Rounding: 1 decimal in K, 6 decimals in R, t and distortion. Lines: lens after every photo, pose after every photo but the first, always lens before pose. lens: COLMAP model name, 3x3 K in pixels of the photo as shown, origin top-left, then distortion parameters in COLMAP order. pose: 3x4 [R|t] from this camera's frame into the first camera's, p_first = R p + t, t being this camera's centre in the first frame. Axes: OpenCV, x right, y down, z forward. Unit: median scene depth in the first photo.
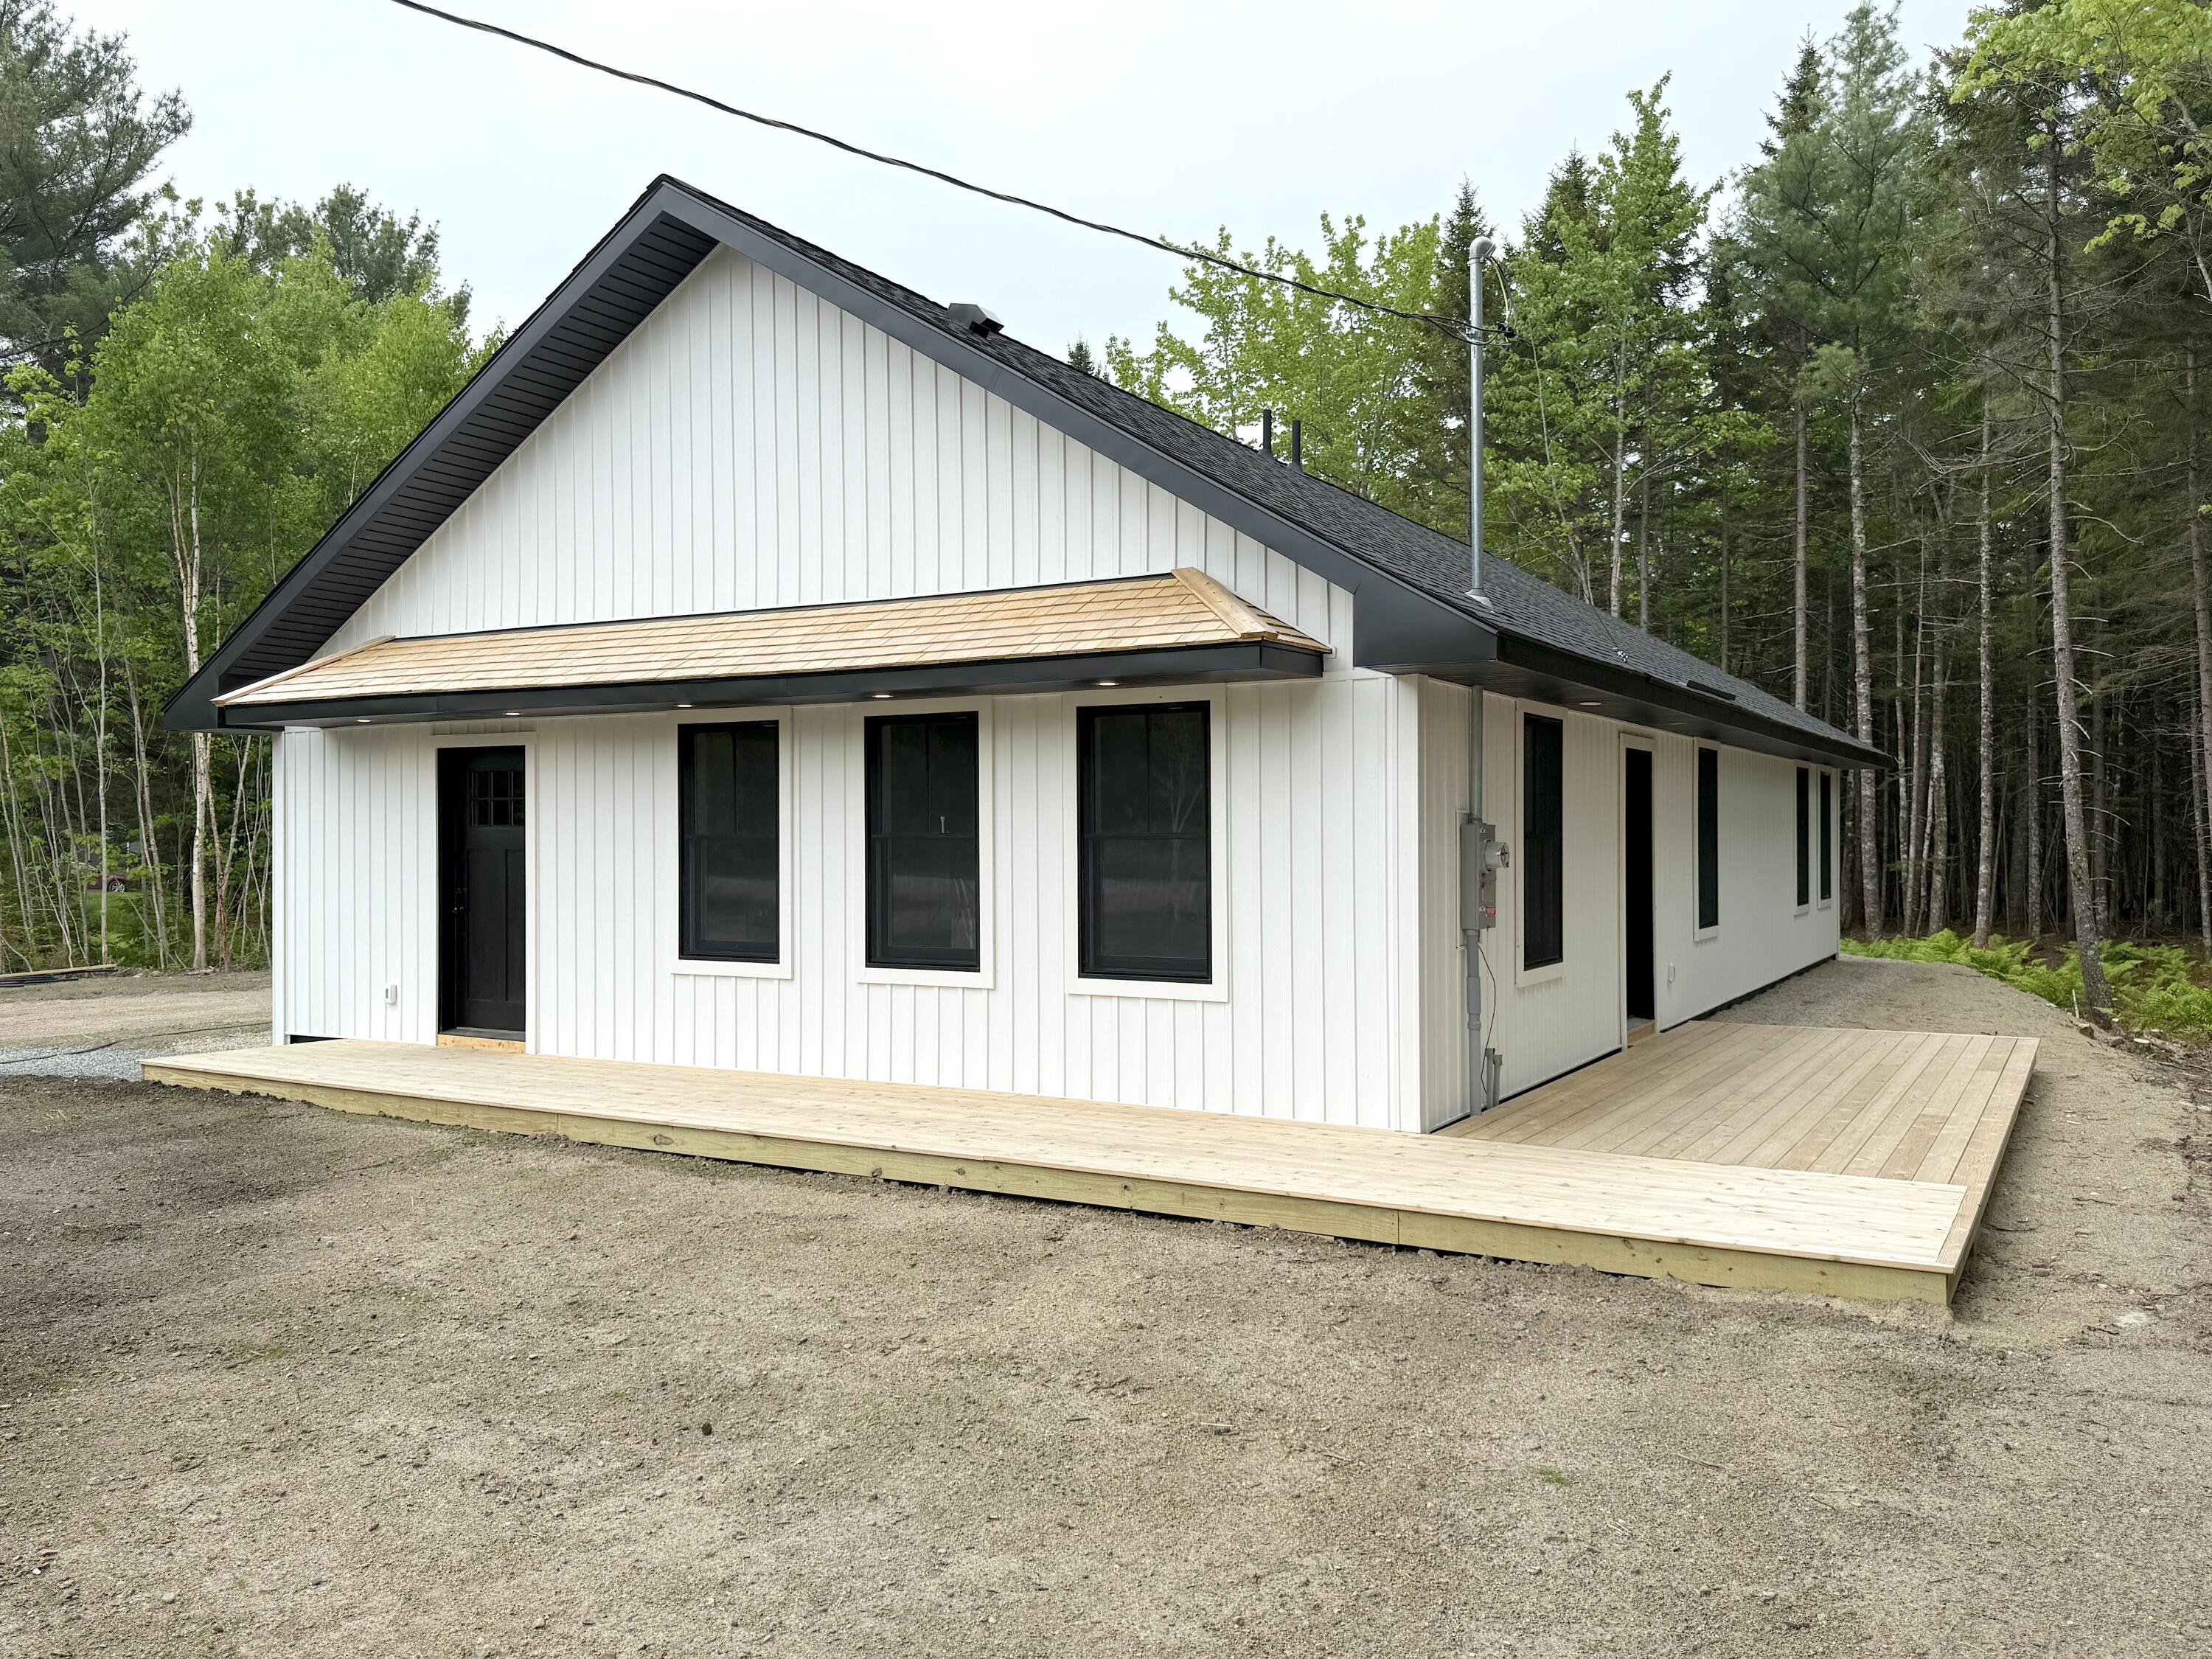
lens RADIAL K [[1715.7, 0, 1106.0], [0, 1715.7, 829.5], [0, 0, 1]] dist [0.002016, 0.001156]
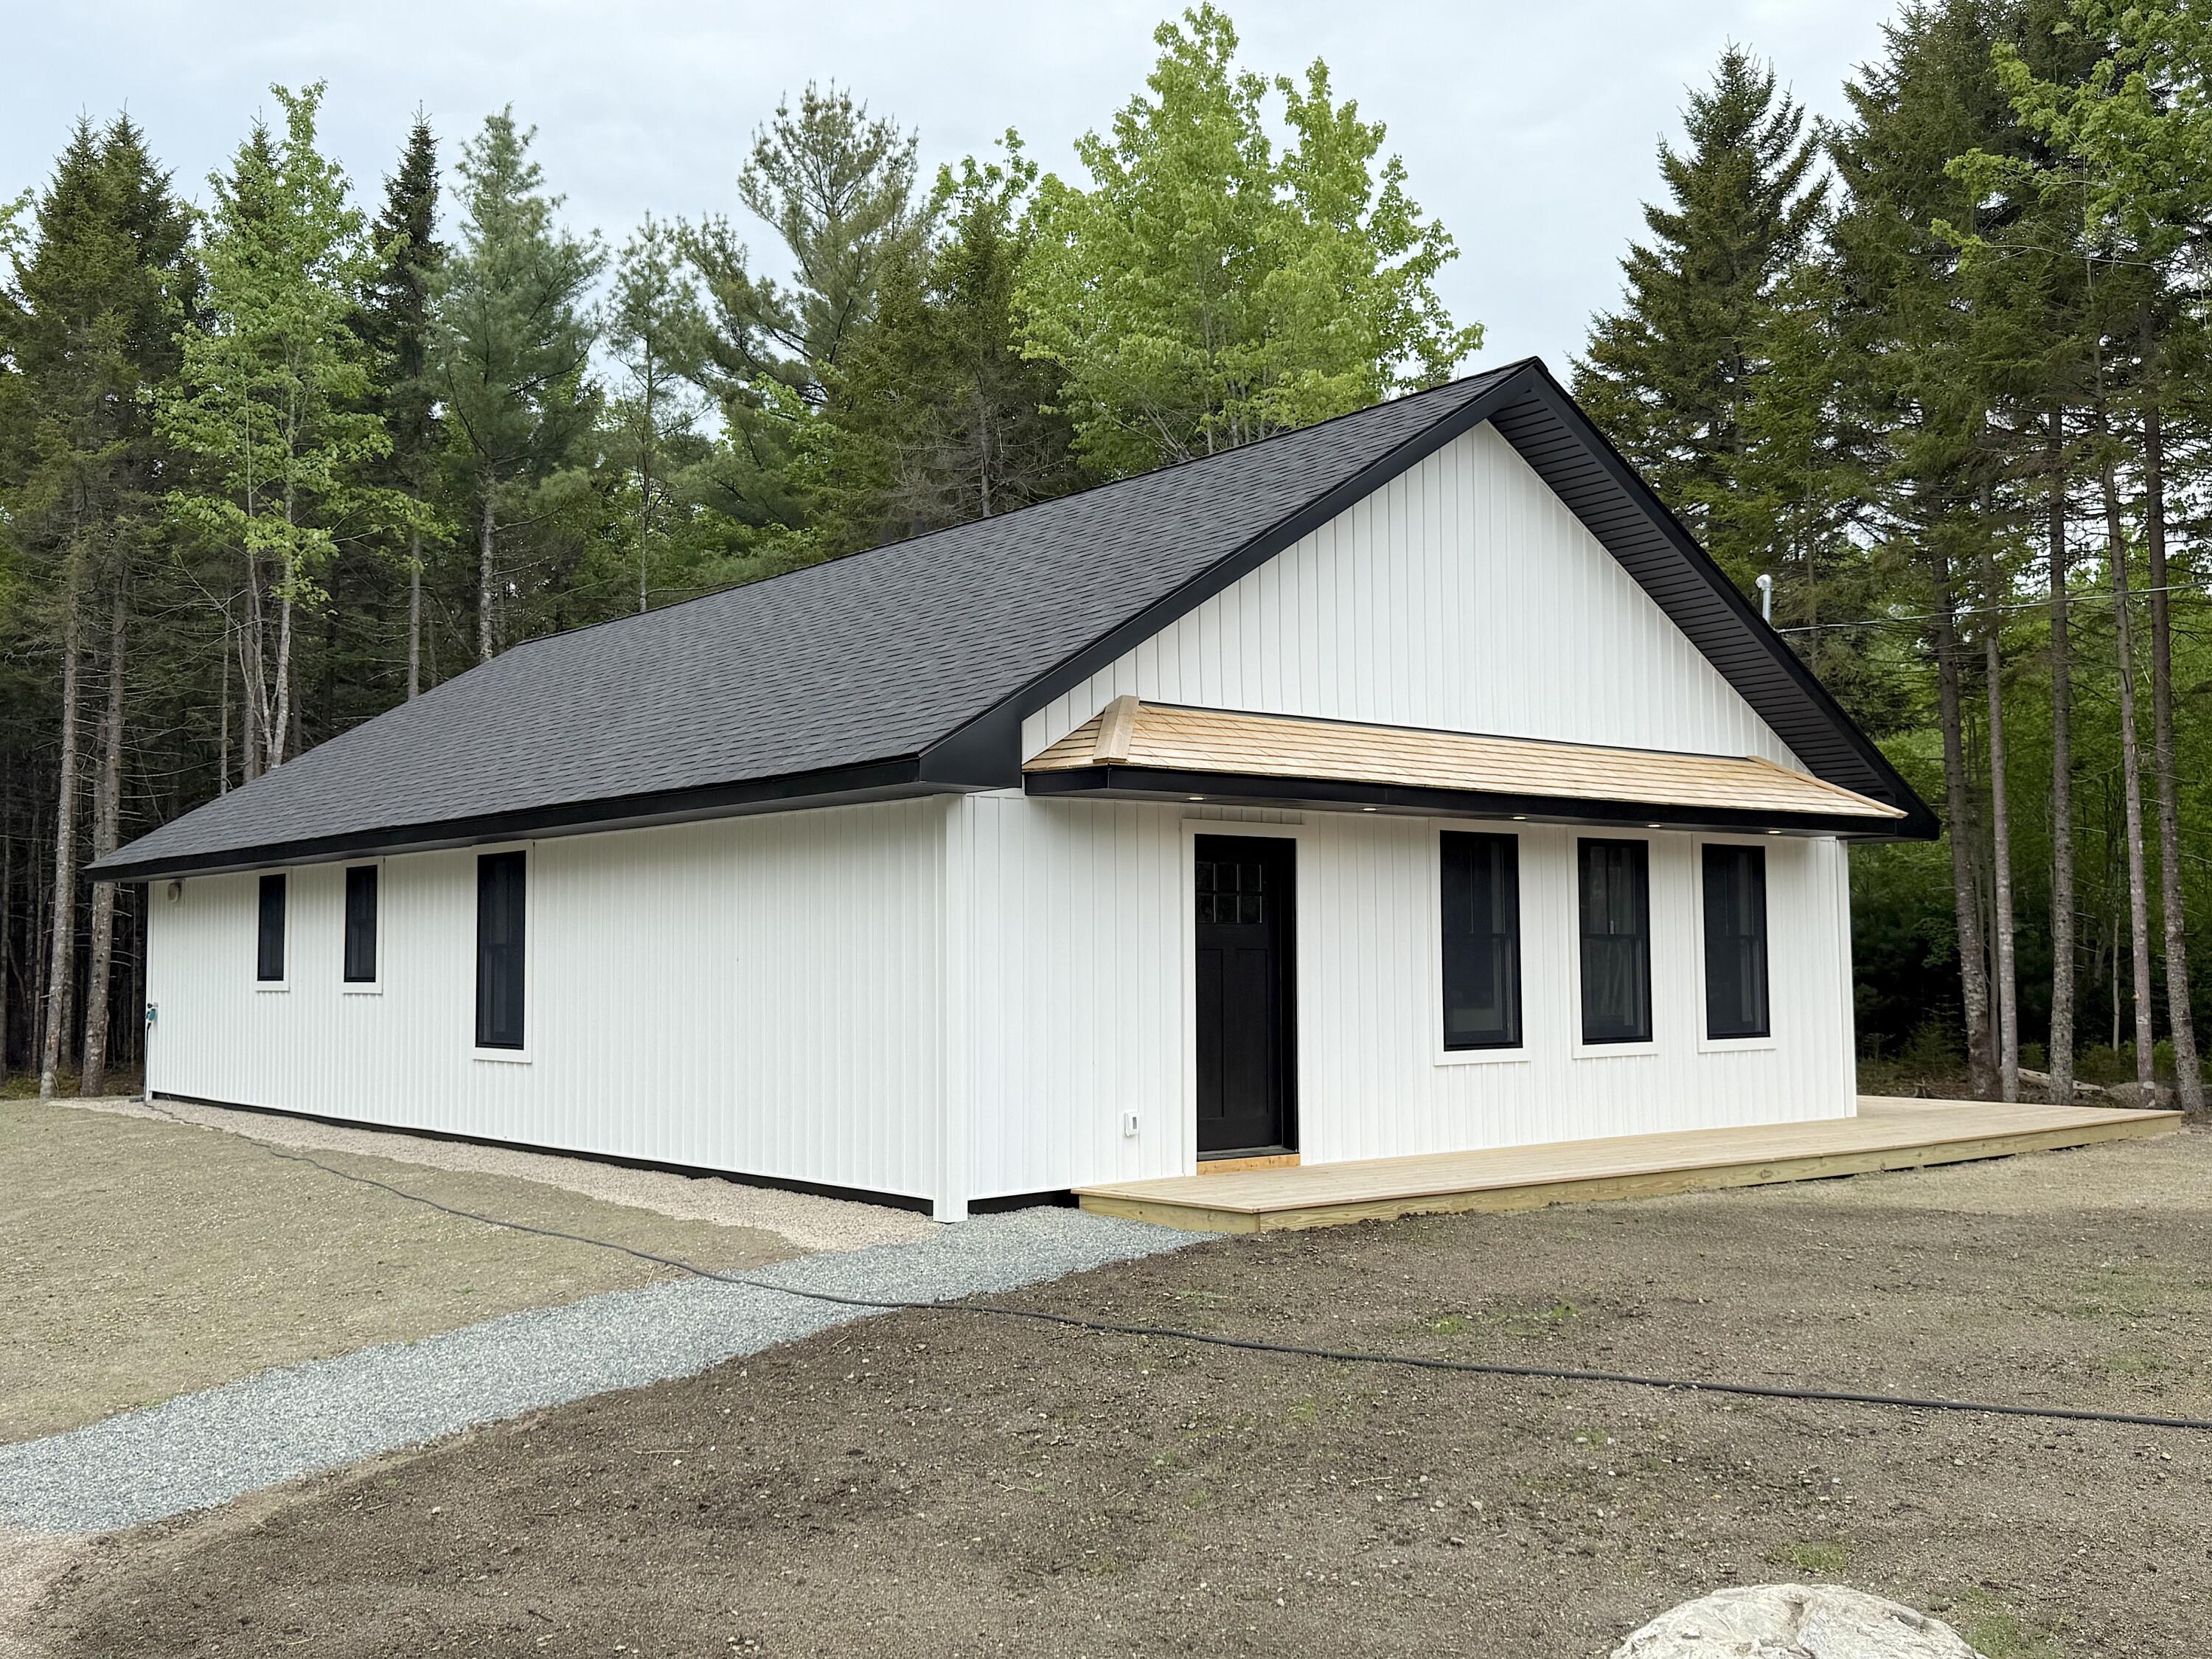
lens RADIAL K [[2146.1, 0, 1106.0], [0, 2146.1, 829.5], [0, 0, 1]] dist [0.115774, 0.004319]
pose [[0.355514, 0.057010, 0.932931, -1.601358], [0.008392, 0.997903, -0.064179, 0.022781], [-0.934633, 0.030646, 0.354290, 0.731230]]
